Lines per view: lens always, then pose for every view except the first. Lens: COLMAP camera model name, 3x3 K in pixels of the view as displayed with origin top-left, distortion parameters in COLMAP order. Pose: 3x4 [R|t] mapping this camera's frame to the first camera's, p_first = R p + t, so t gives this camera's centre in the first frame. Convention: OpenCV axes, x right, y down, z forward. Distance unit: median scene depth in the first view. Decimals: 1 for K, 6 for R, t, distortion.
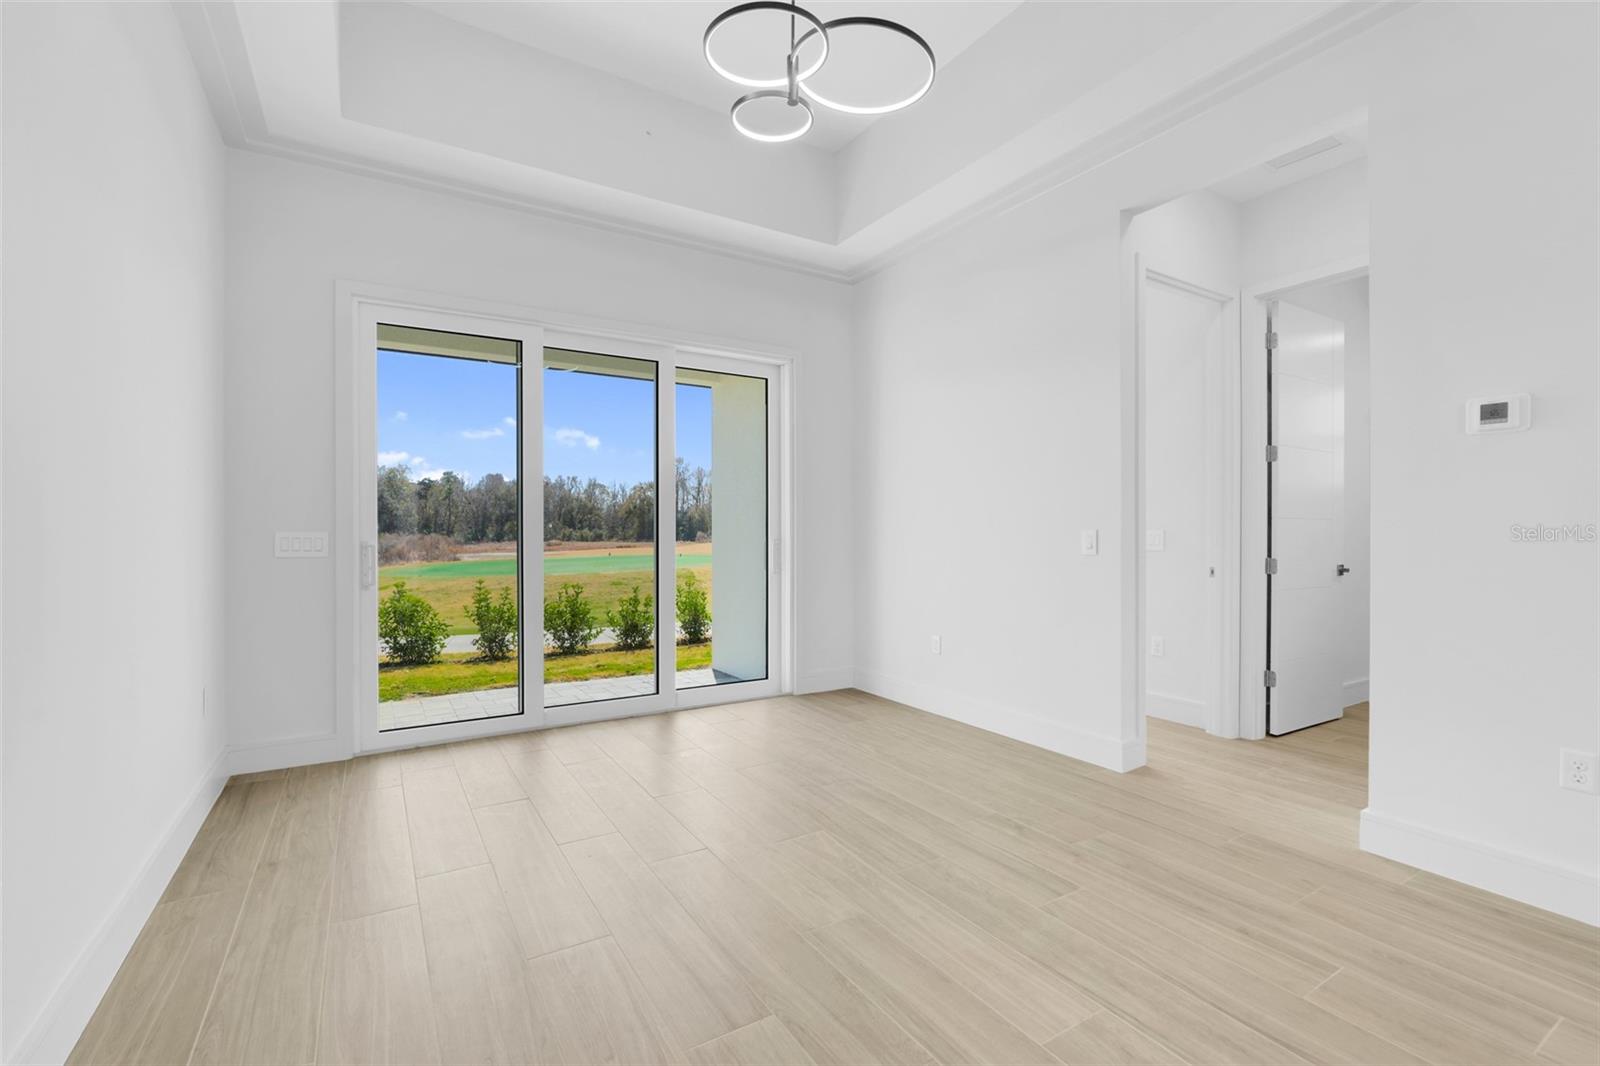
lens RADIAL K [[705.9, 0, 797.4], [0, 705.9, 530.7], [0, 0, 1]] dist [-0.007830, 0.003503]
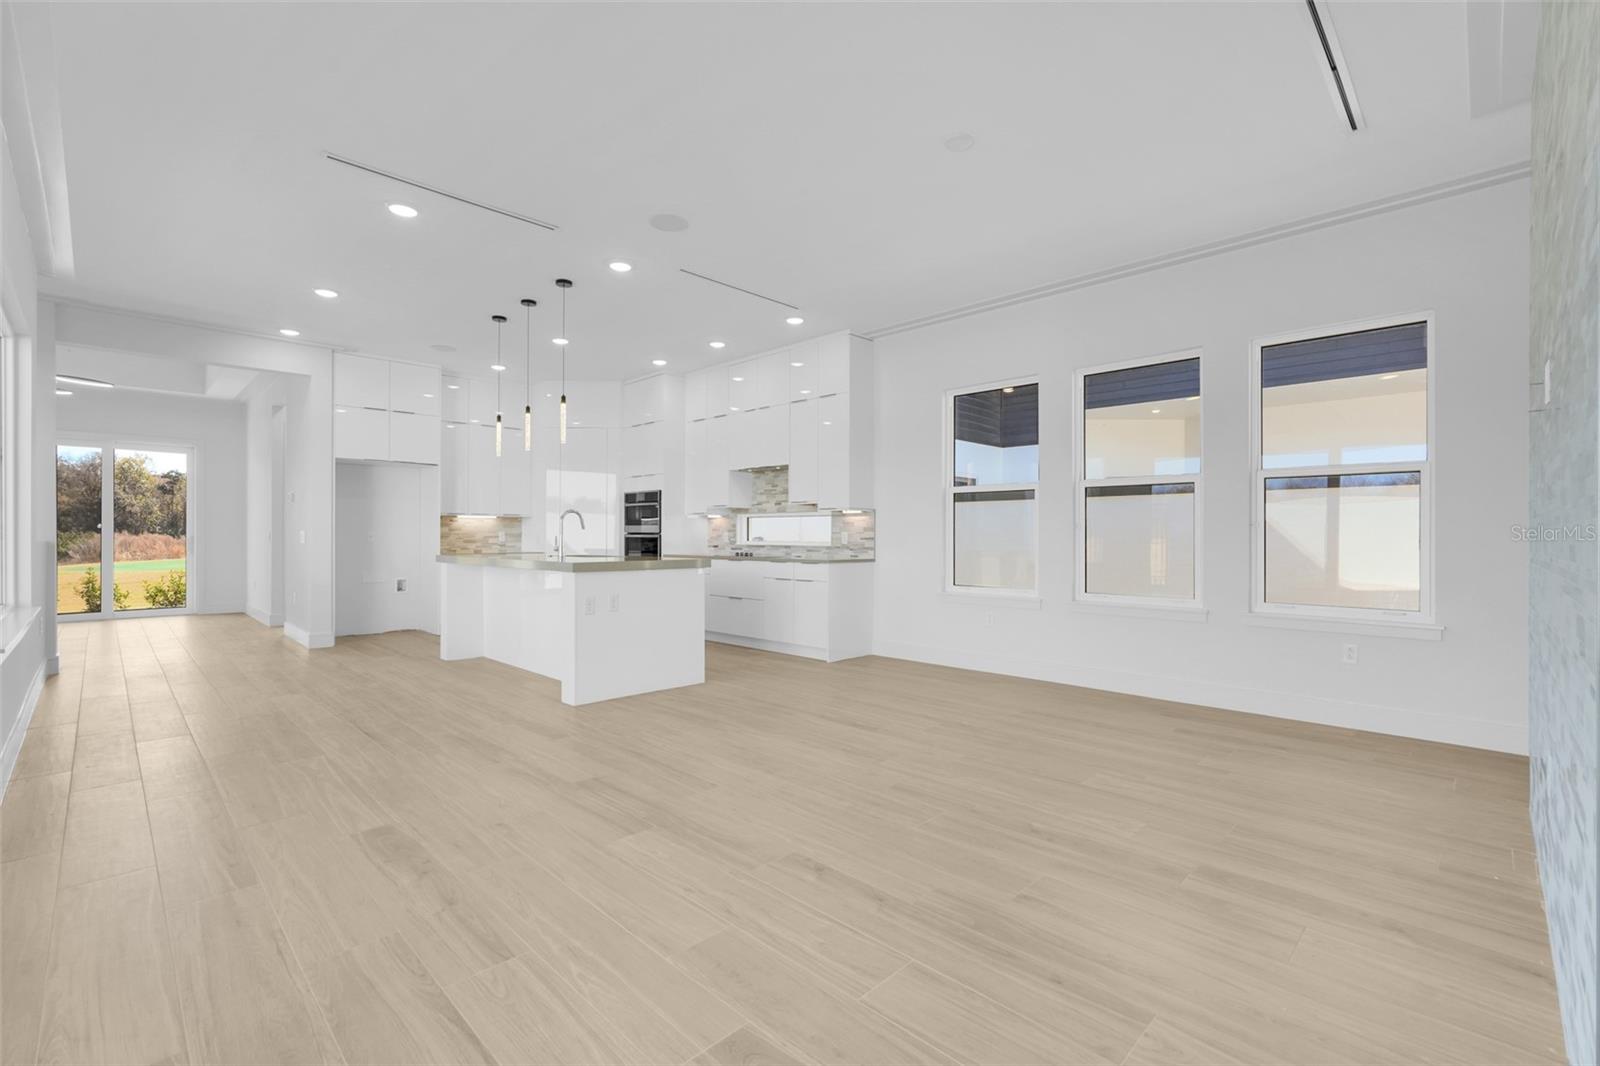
lens RADIAL K [[705.9, 0, 798.3], [0, 705.9, 535.5], [0, 0, 1]] dist [-0.007830, 0.003503]
pose [[0.971874, 0.002423, 0.235488, 1.831185], [-0.003285, 0.999989, 0.003266, 0.018279], [-0.235478, -0.003948, 0.971872, -1.982602]]
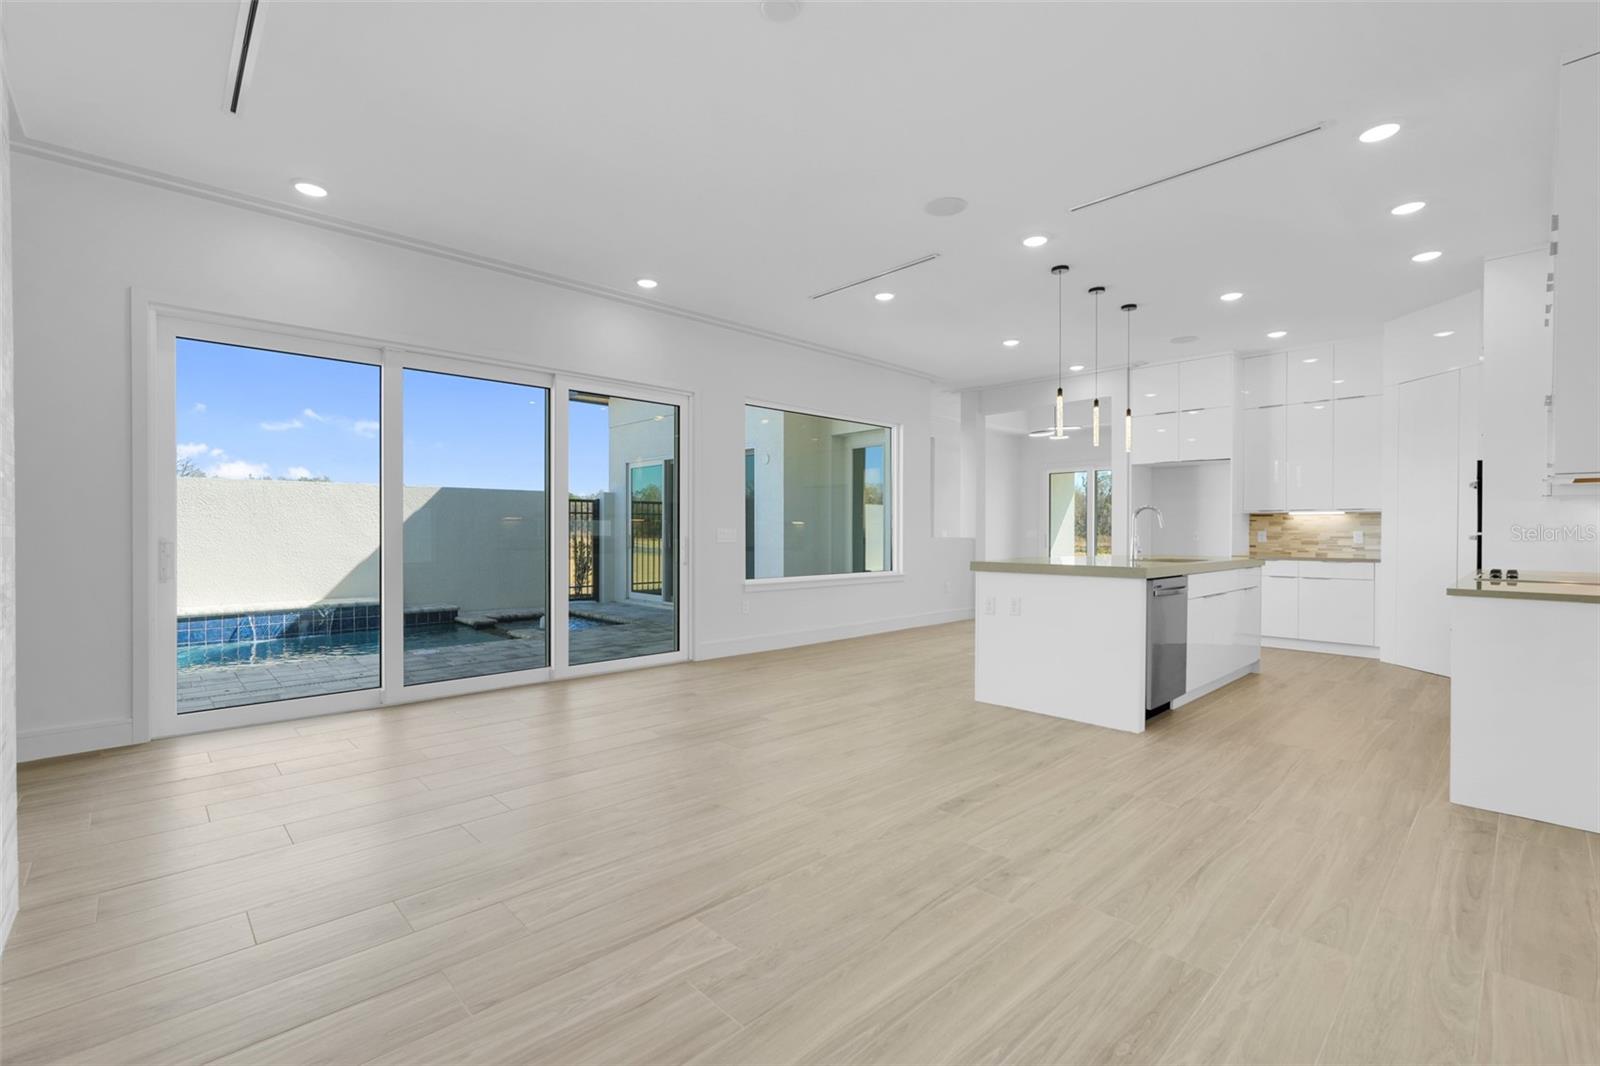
lens RADIAL K [[705.9, 0, 784.5], [0, 705.9, 537.4], [0, 0, 1]] dist [-0.007830, 0.003503]
pose [[0.194465, 0.007385, -0.980882, 3.102582], [0.000858, 0.999970, 0.007699, 0.017658], [0.980909, -0.002339, 0.194453, -1.151076]]
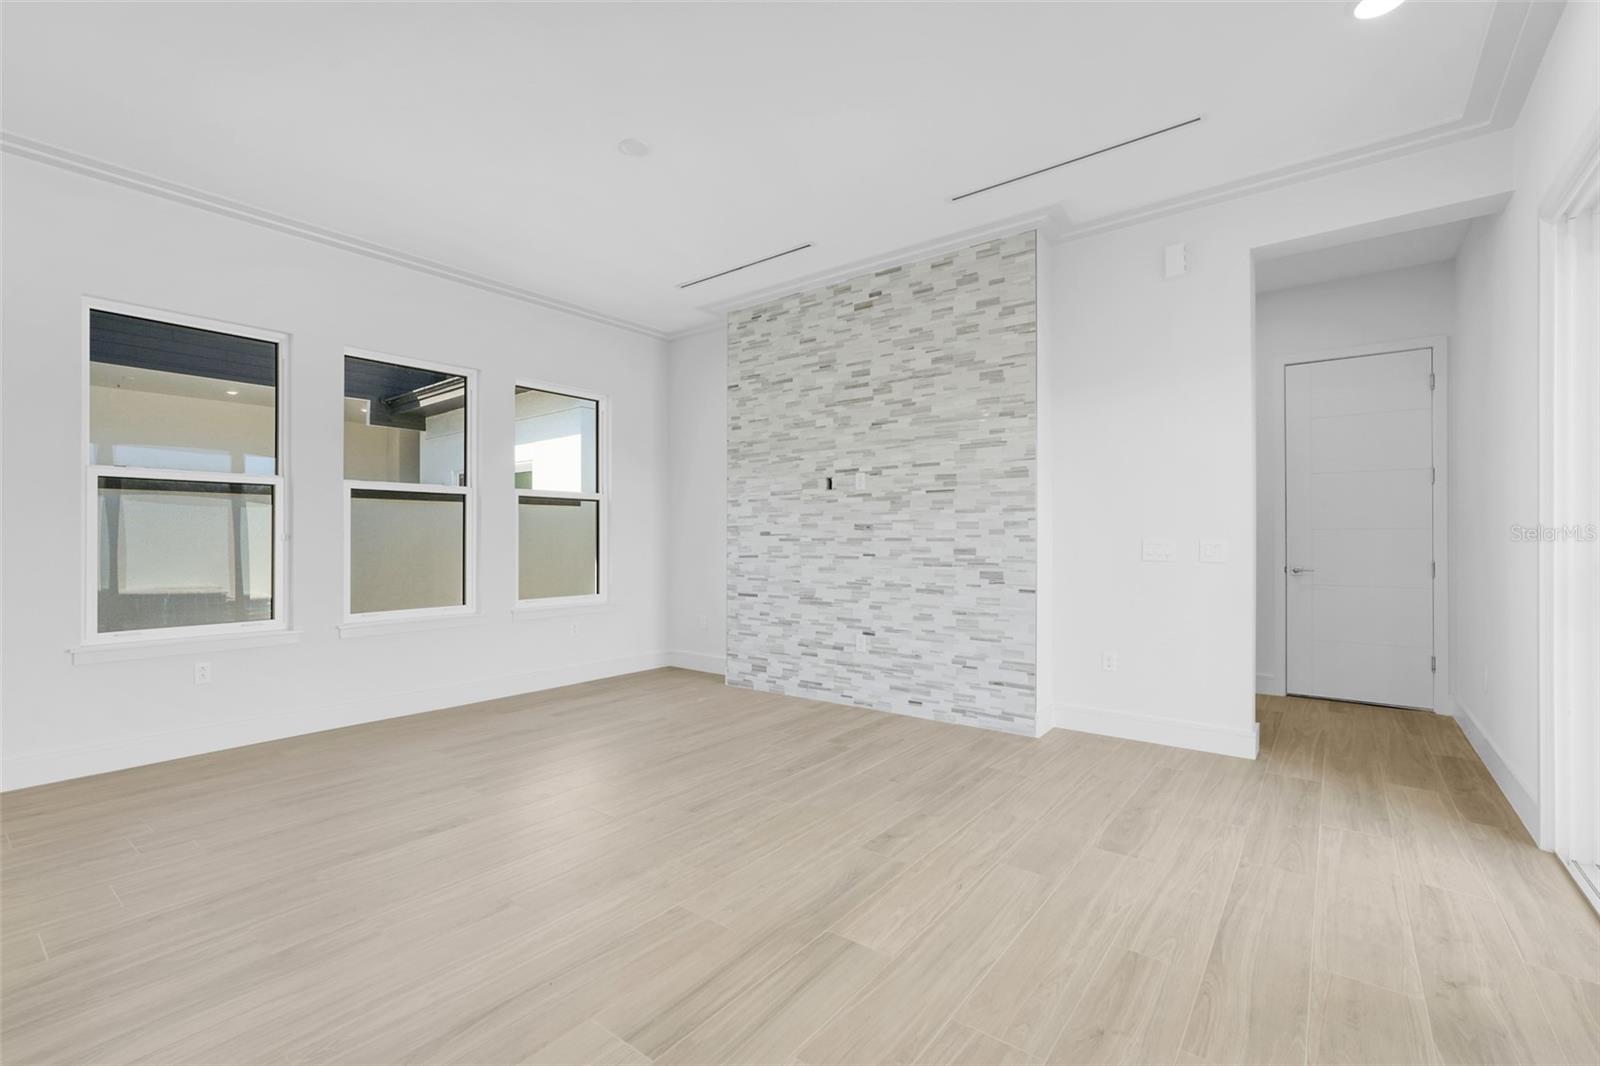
lens RADIAL K [[705.9, 0, 795.7], [0, 705.9, 535.7], [0, 0, 1]] dist [-0.007830, 0.003503]
pose [[-0.354984, 0.004222, 0.934863, 1.257468], [-0.002321, 0.999983, -0.005398, 0.006951], [-0.934869, -0.004086, -0.354968, -0.853990]]
